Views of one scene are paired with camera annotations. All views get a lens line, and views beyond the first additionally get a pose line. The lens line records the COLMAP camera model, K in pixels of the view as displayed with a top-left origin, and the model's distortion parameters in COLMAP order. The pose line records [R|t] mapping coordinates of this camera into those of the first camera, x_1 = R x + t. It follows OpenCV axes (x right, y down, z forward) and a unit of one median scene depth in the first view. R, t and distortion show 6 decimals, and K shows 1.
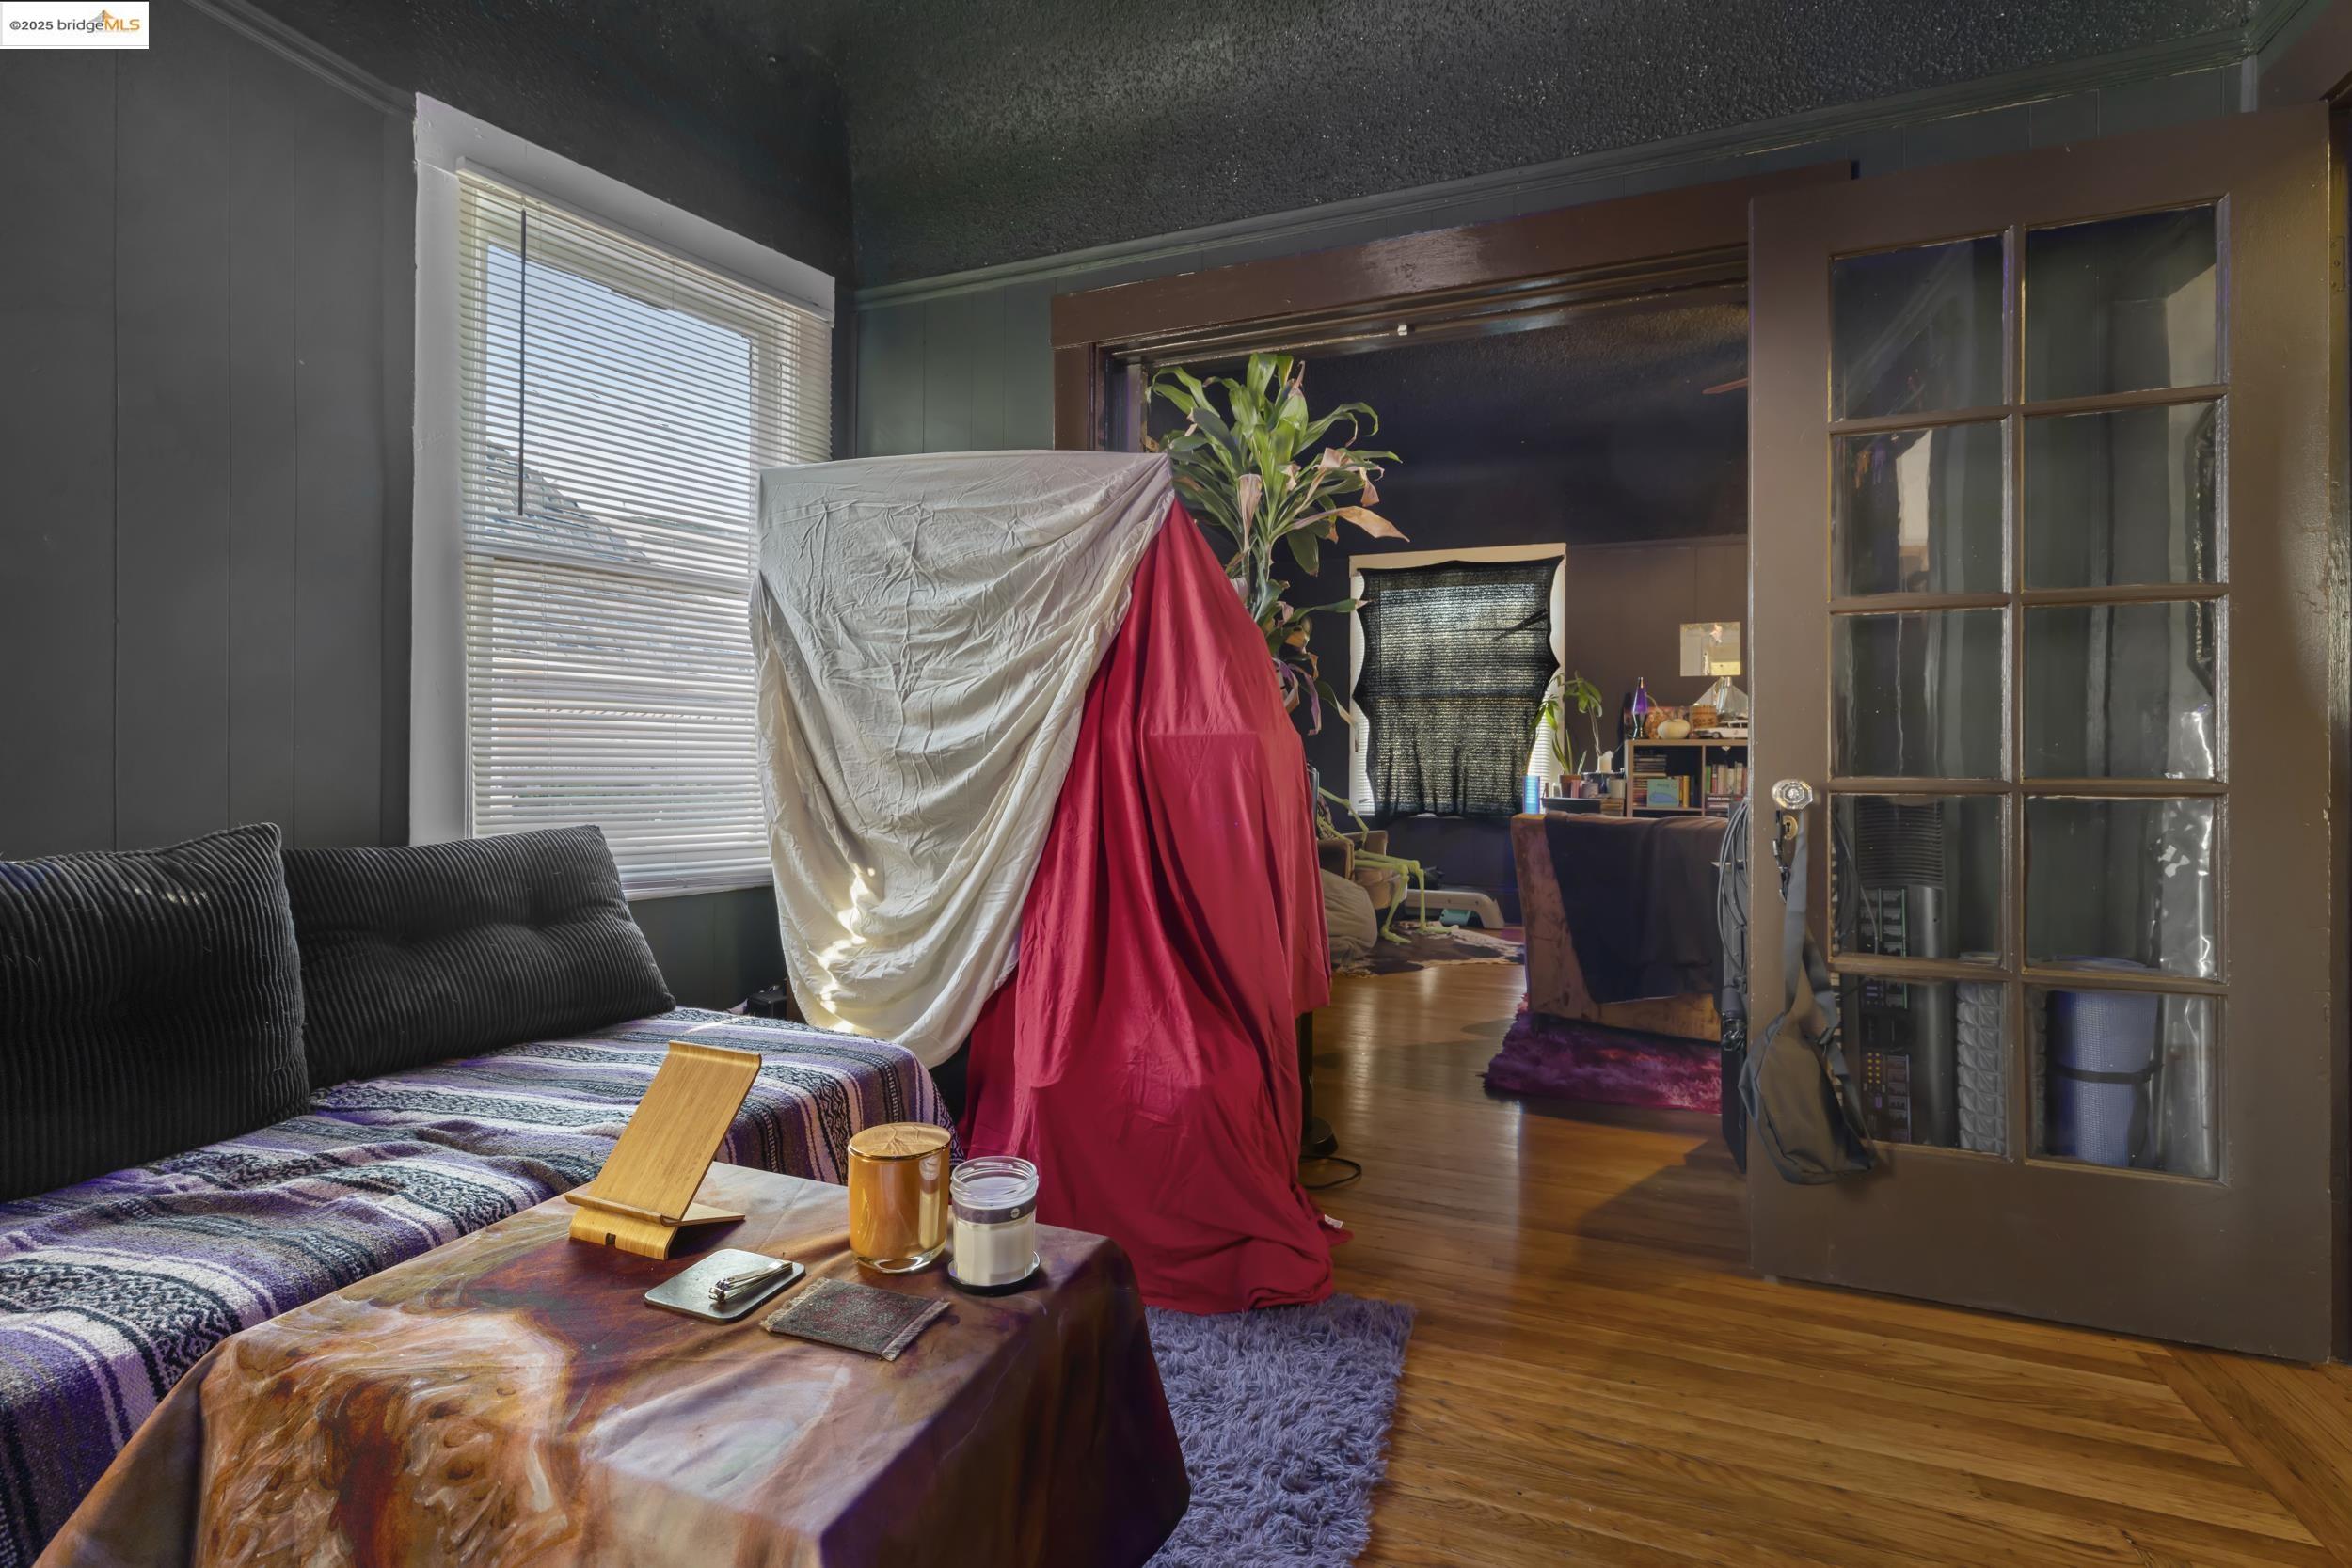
lens RADIAL K [[1052.3, 0, 1173.3], [0, 1052.3, 761.3], [0, 0, 1]] dist [0.000346, 0.000186]
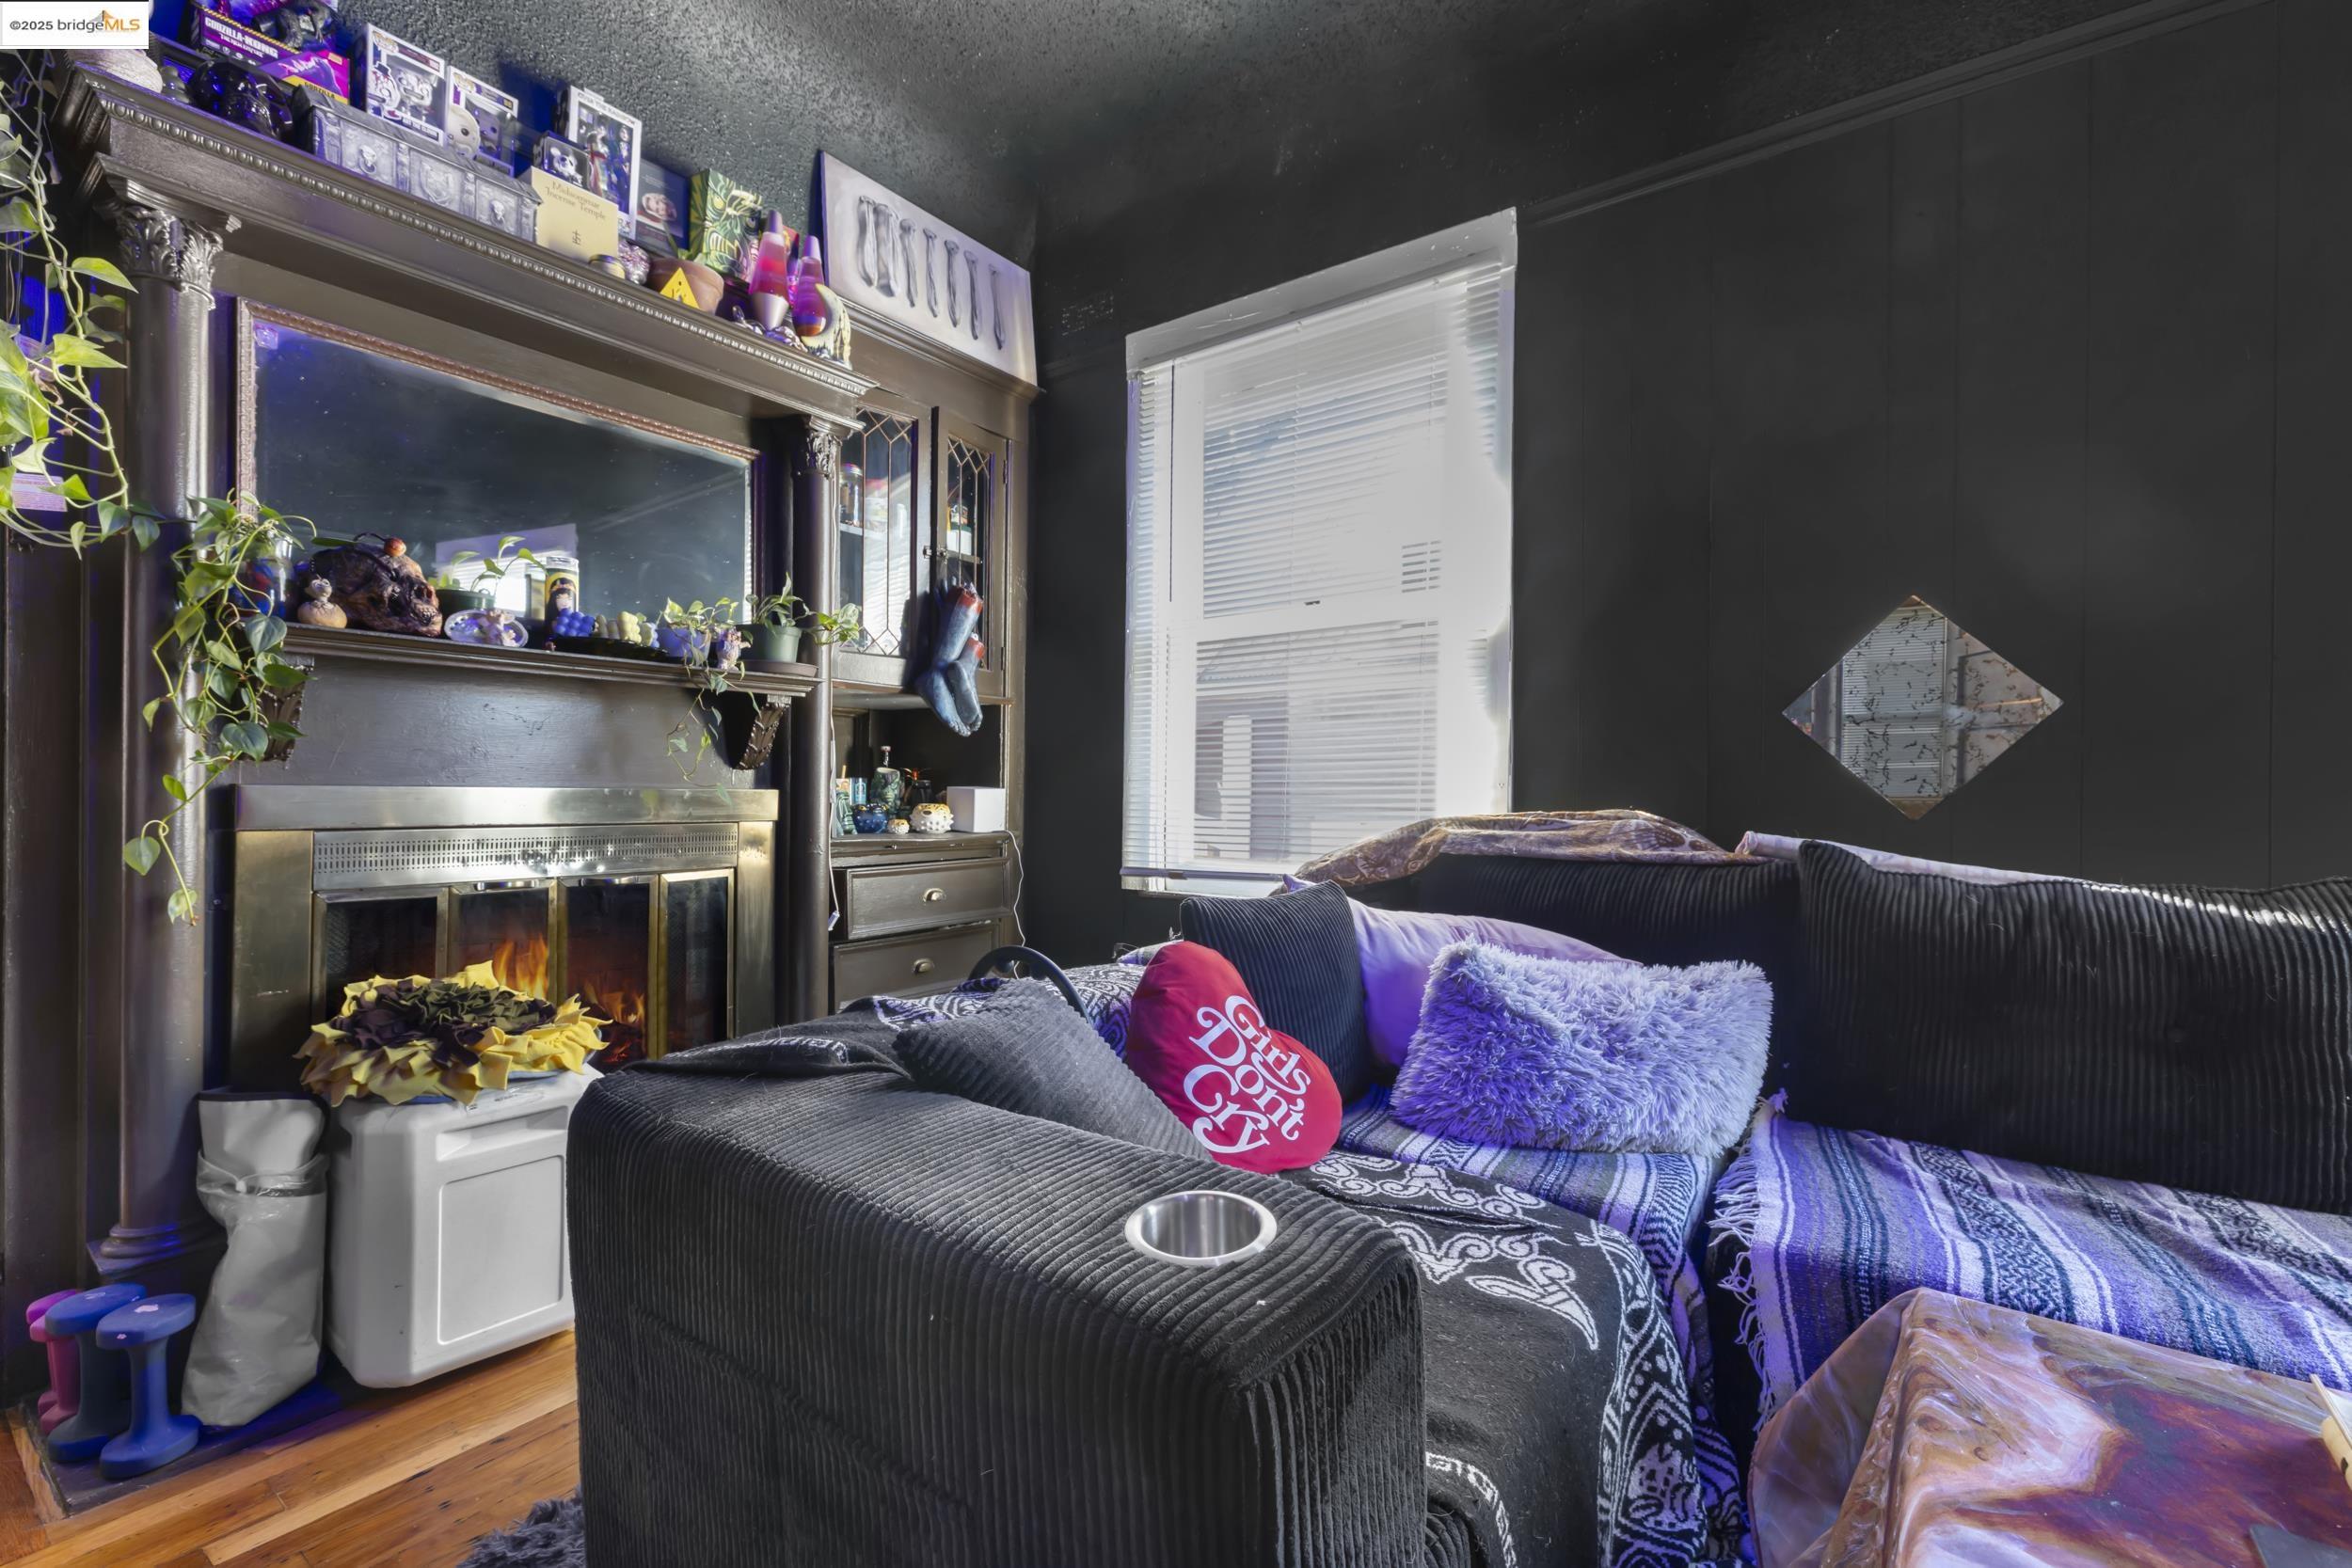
lens RADIAL K [[1029.7, 0, 1154.7], [0, 1029.7, 776.4], [0, 0, 1]] dist [0.001282, -0.000038]
pose [[-0.280300, -0.013845, -0.959813, 0.296319], [-0.017780, 0.999799, -0.009229, 0.005906], [0.959748, 0.014479, -0.280490, 0.333843]]
